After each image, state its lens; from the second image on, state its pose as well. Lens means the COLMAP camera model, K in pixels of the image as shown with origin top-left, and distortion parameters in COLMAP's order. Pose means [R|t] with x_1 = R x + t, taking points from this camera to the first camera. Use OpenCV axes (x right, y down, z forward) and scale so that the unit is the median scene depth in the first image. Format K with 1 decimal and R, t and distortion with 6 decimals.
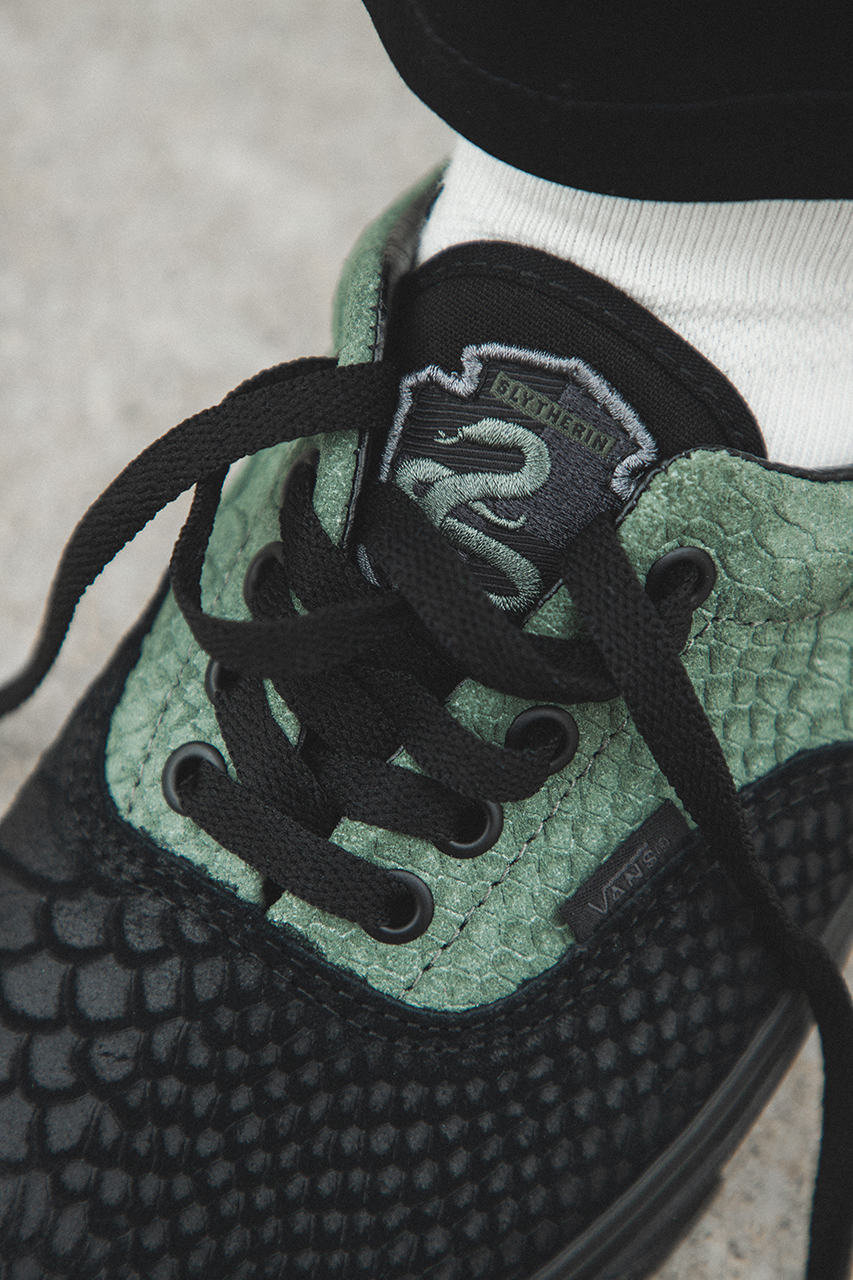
lens RADIAL K [[3447.0, 0, 426.5], [0, 3447.0, 640.0], [0, 0, 1]] dist [0.472660, -0.066774]
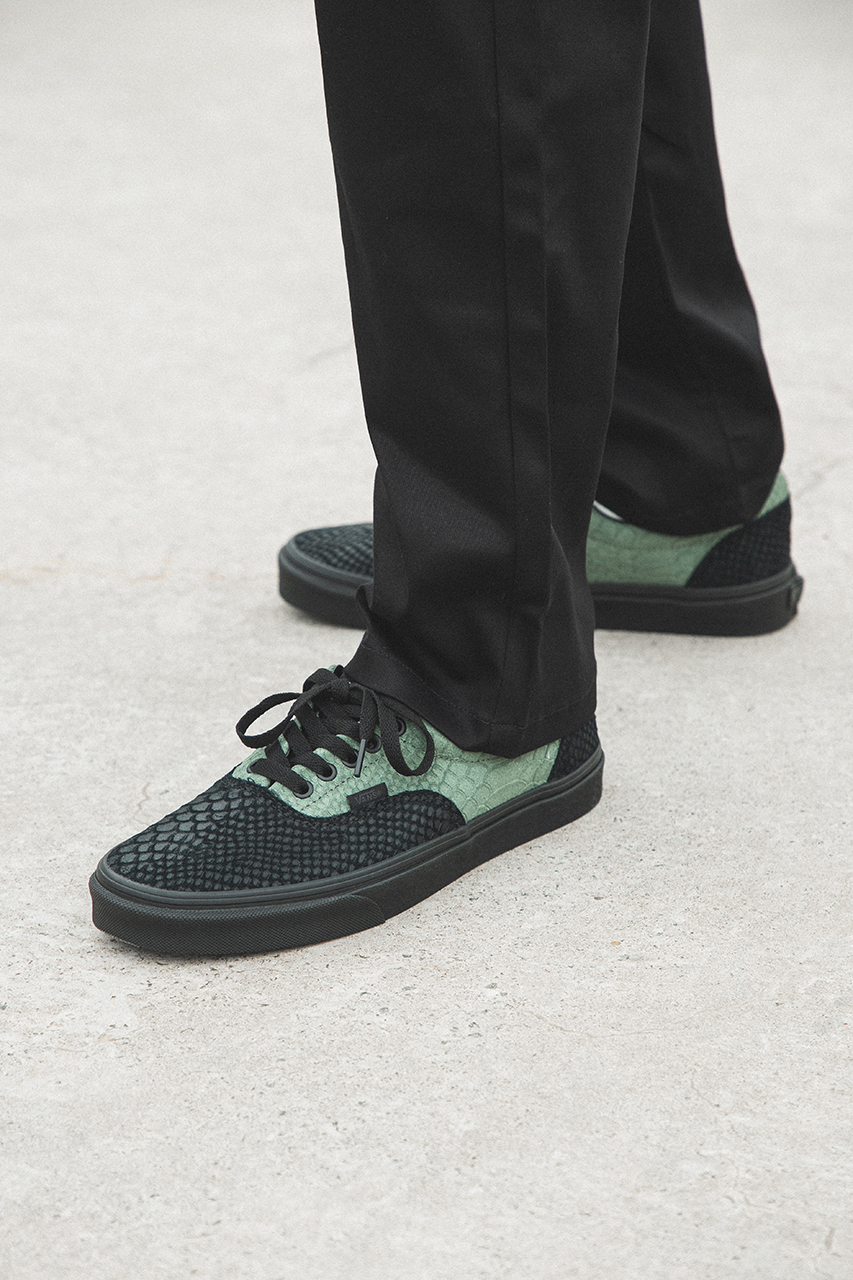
lens RADIAL K [[3751.7, 0, 426.5], [0, 3751.7, 640.0], [0, 0, 1]] dist [0.423524, -0.122945]
pose [[0.983126, 0.116164, -0.141316, 0.653387], [-0.181203, 0.724358, -0.665184, 2.547299], [0.025093, 0.679567, 0.733184, -1.981621]]
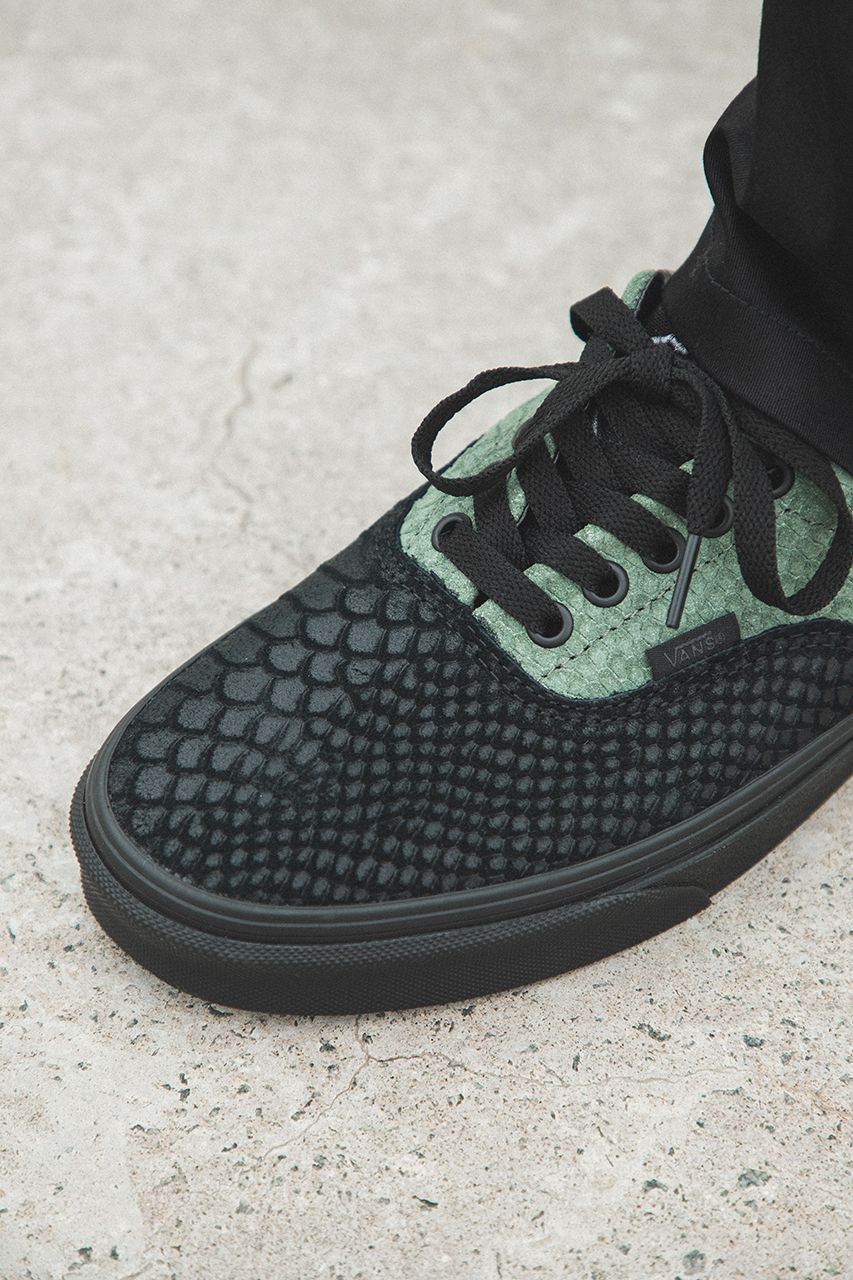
lens RADIAL K [[3447.0, 0, 426.5], [0, 3447.0, 640.0], [0, 0, 1]] dist [0.472660, -0.066774]
pose [[0.959363, 0.245642, -0.138859, 0.161721], [-0.274088, 0.928186, -0.251687, 0.505615], [0.067062, 0.279519, 0.957795, -0.553727]]
